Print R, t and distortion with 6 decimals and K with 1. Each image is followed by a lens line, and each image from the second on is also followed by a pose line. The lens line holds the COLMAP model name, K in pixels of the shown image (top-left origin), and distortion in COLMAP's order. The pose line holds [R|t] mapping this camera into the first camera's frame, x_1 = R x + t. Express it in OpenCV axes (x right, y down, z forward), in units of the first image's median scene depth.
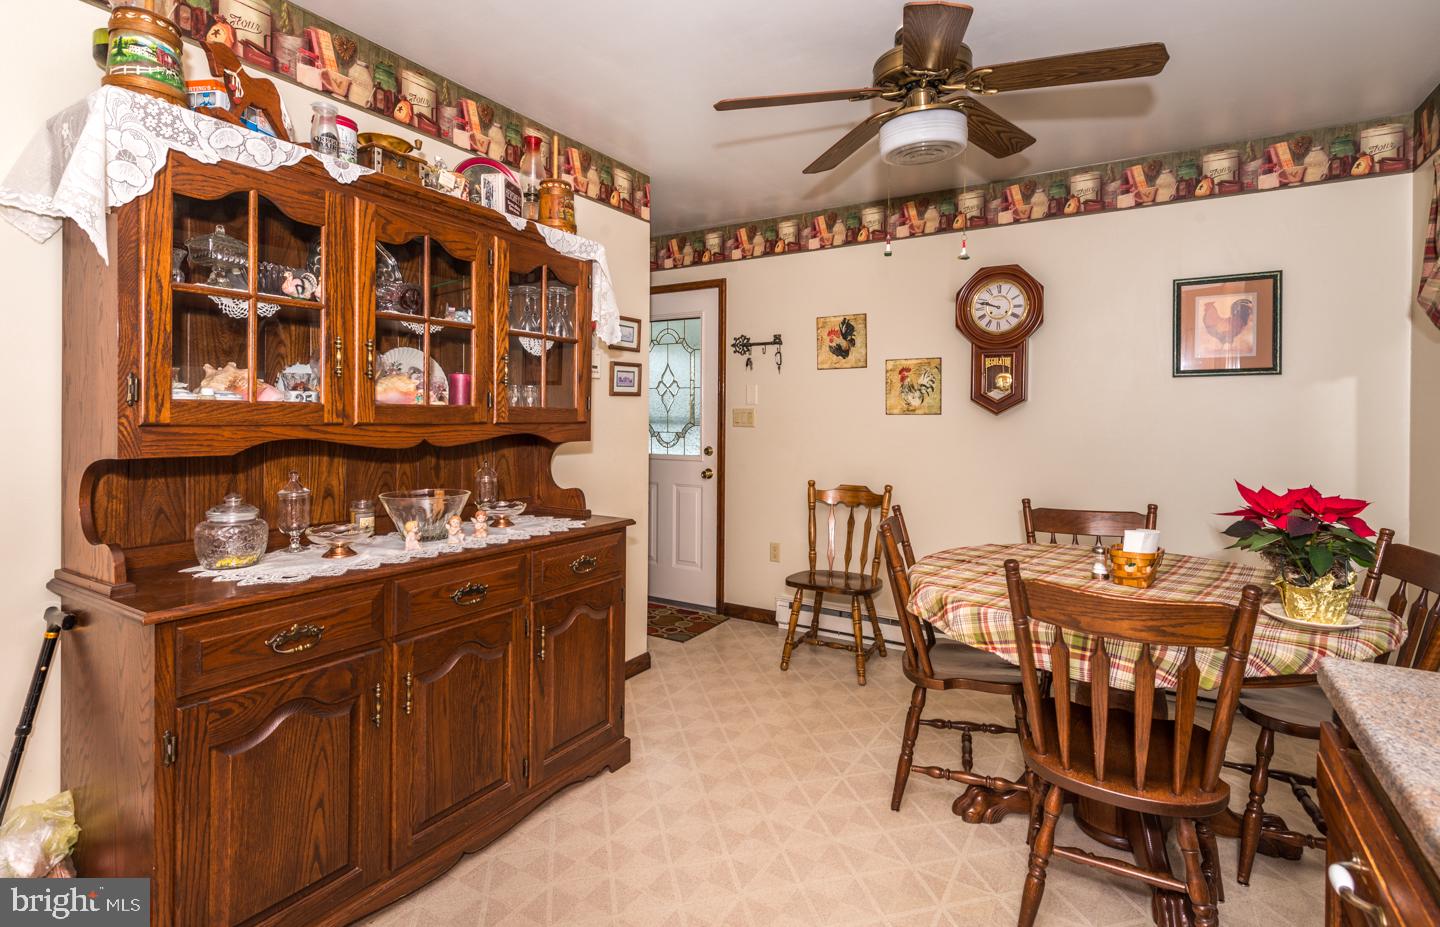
lens RADIAL K [[716.3, 0, 696.9], [0, 716.3, 423.7], [0, 0, 1]] dist [0.006790, -0.004128]
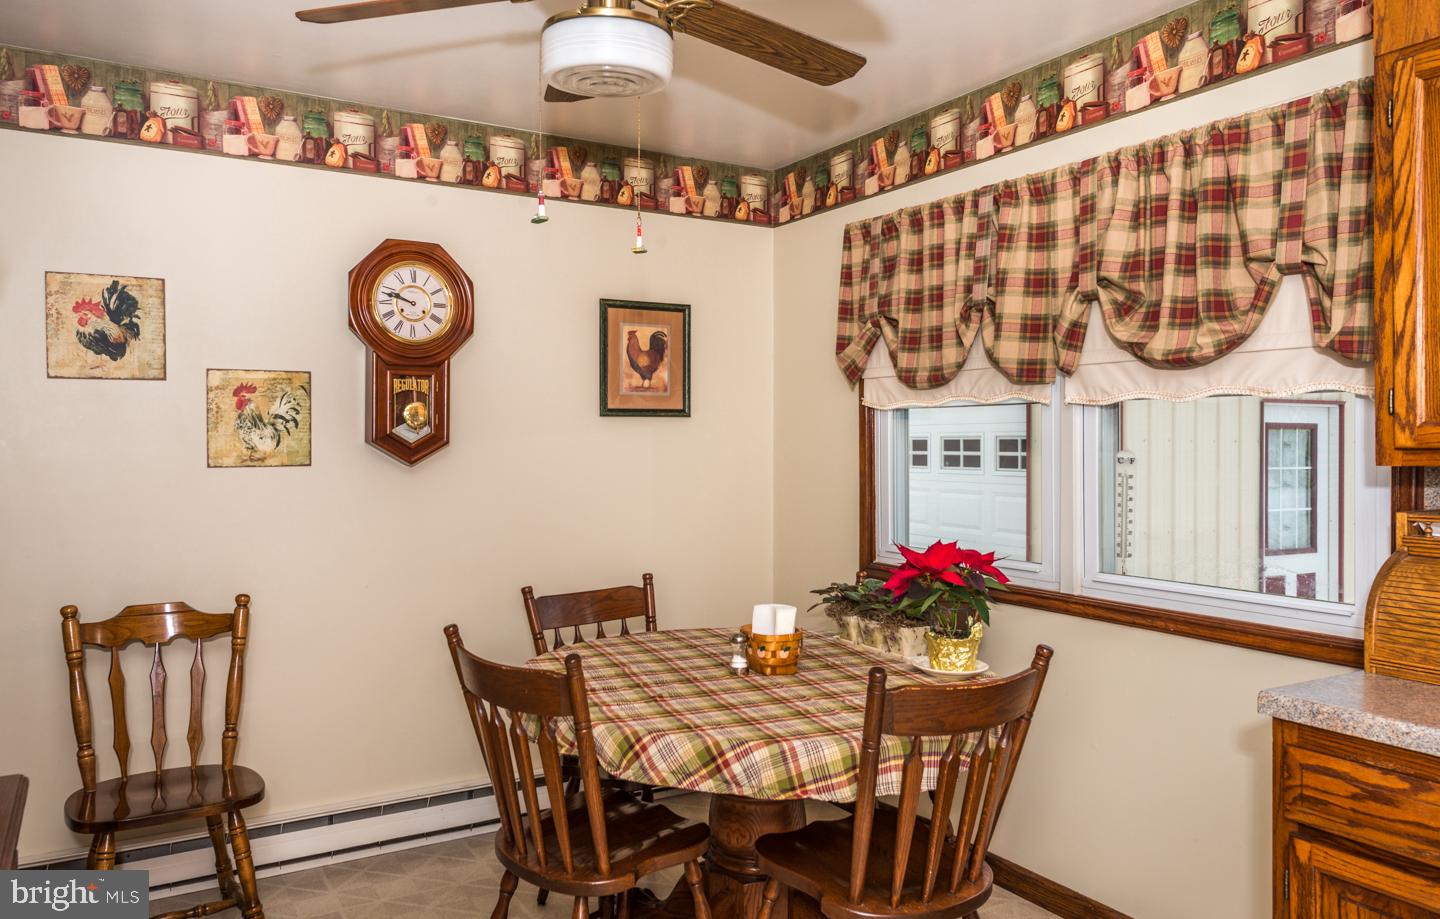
lens RADIAL K [[1047.5, 0, 717.6], [0, 1047.5, 449.7], [0, 0, 1]] dist [0.027212, 0.001115]
pose [[0.438267, -0.010819, 0.898780, -0.356851], [0.013049, 0.999899, 0.005673, -0.031072], [-0.898750, 0.009242, 0.438364, 0.346898]]
